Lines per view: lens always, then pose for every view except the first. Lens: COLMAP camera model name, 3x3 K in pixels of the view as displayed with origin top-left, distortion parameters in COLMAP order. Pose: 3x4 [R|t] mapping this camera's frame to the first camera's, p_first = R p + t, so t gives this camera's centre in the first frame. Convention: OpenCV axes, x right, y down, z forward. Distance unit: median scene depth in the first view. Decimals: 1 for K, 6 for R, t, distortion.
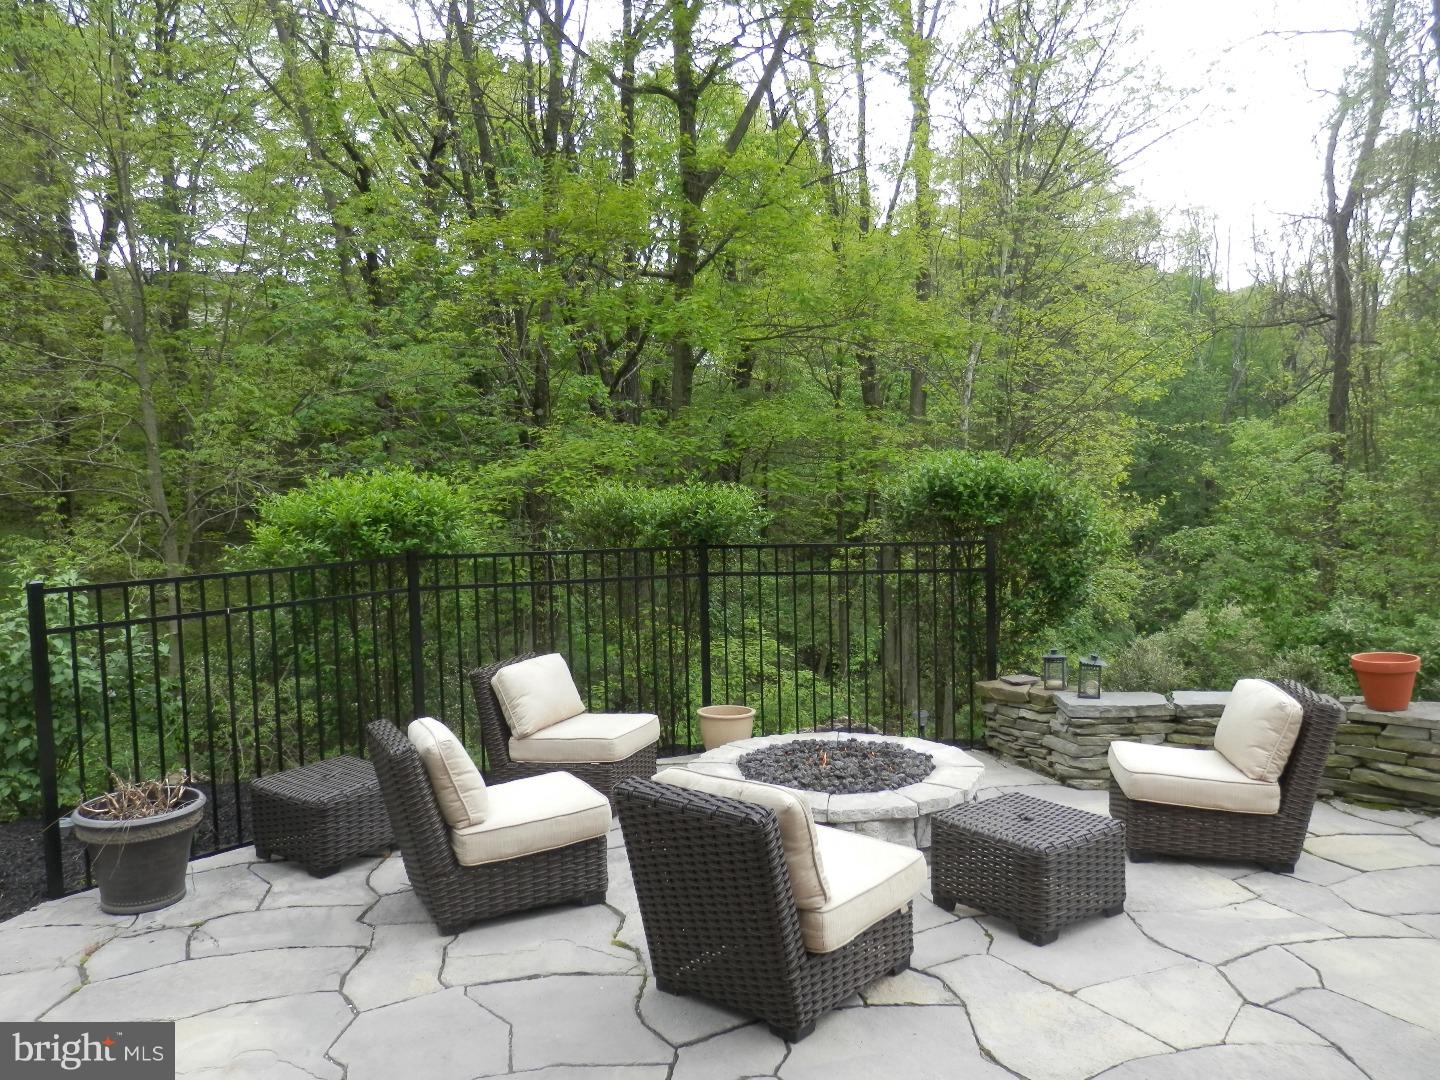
lens RADIAL K [[1076.9, 0, 717.6], [0, 1076.9, 540.2], [0, 0, 1]] dist [0.002002, 0.003016]
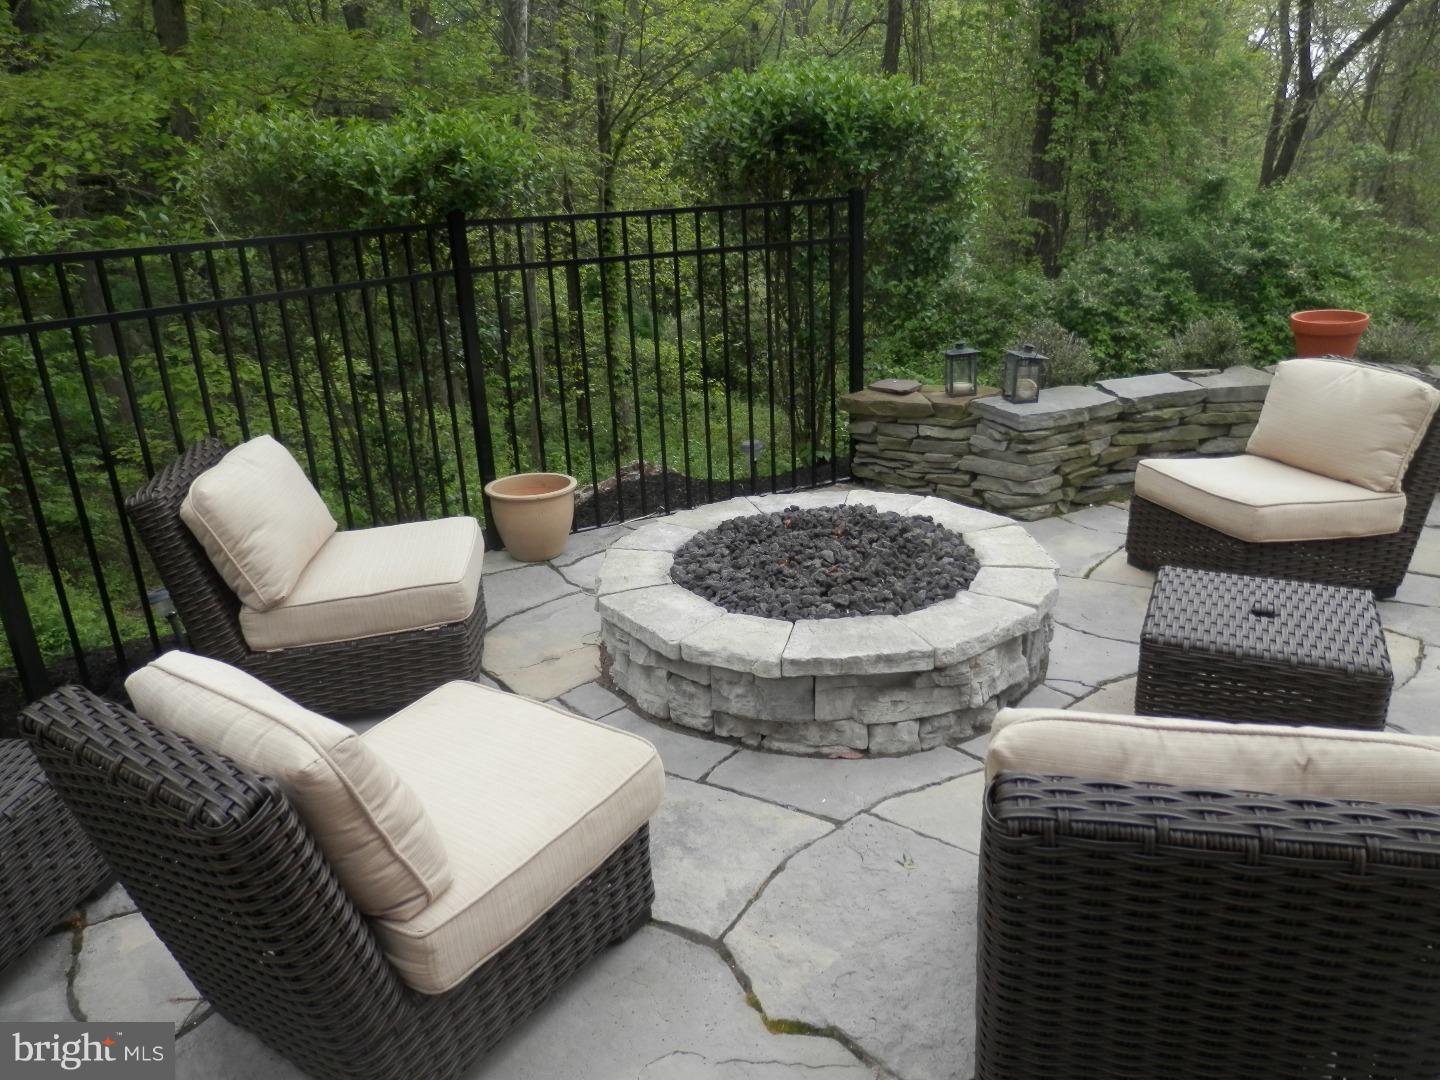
lens RADIAL K [[1076.9, 0, 723.9], [0, 1076.9, 539.3], [0, 0, 1]] dist [0.002002, 0.003016]
pose [[0.880787, -0.173833, 0.440450, -0.203819], [0.043287, 0.955841, 0.290680, 0.007872], [-0.471530, -0.236962, 0.849417, 0.438330]]
